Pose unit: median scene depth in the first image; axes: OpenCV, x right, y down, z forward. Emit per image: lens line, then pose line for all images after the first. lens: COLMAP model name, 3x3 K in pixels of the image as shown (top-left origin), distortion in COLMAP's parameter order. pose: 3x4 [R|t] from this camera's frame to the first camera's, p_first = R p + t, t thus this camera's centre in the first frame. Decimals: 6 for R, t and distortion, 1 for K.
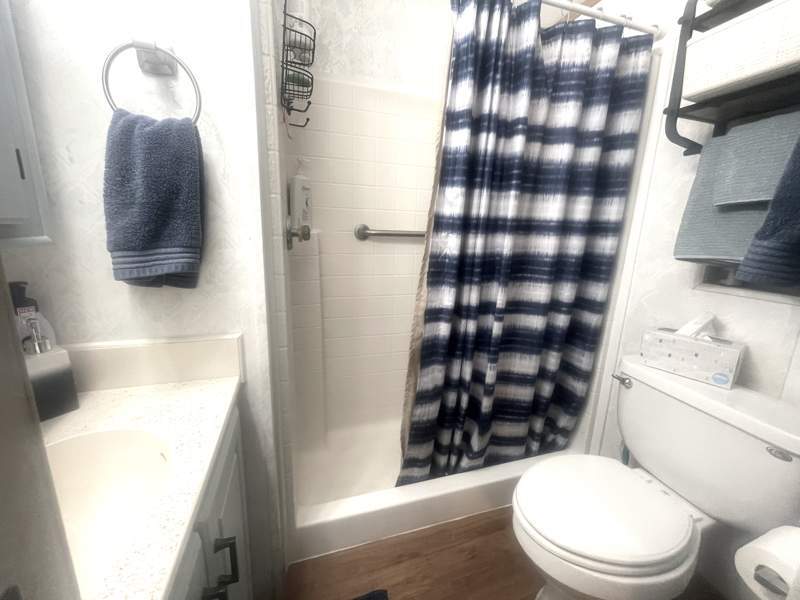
lens RADIAL K [[323.7, 0, 399.7], [0, 323.7, 299.2], [0, 0, 1]] dist [-0.005356, 0.000062]
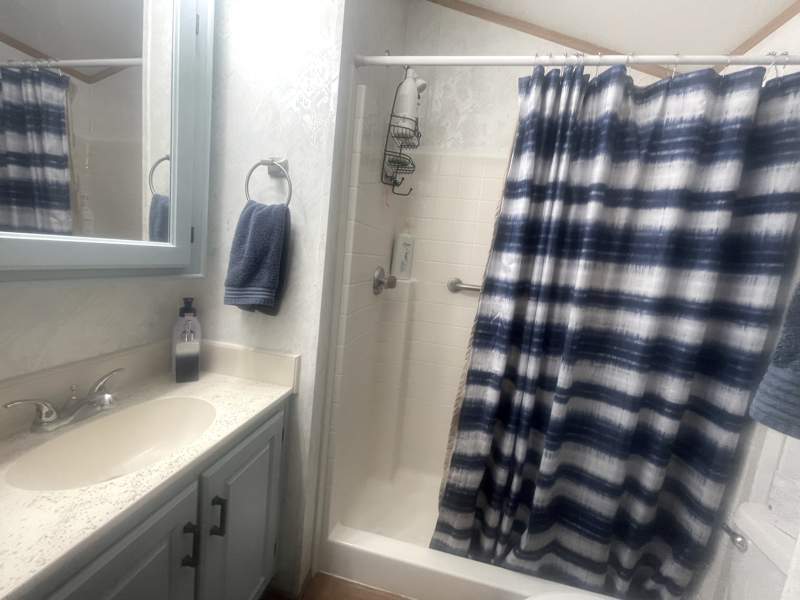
lens RADIAL K [[323.7, 0, 396.7], [0, 323.7, 299.7], [0, 0, 1]] dist [-0.005356, 0.000062]
pose [[0.874413, 0.120677, -0.469936, 0.315125], [-0.181259, 0.979695, -0.085691, -0.052064], [0.450053, 0.160109, 0.878532, -0.006084]]
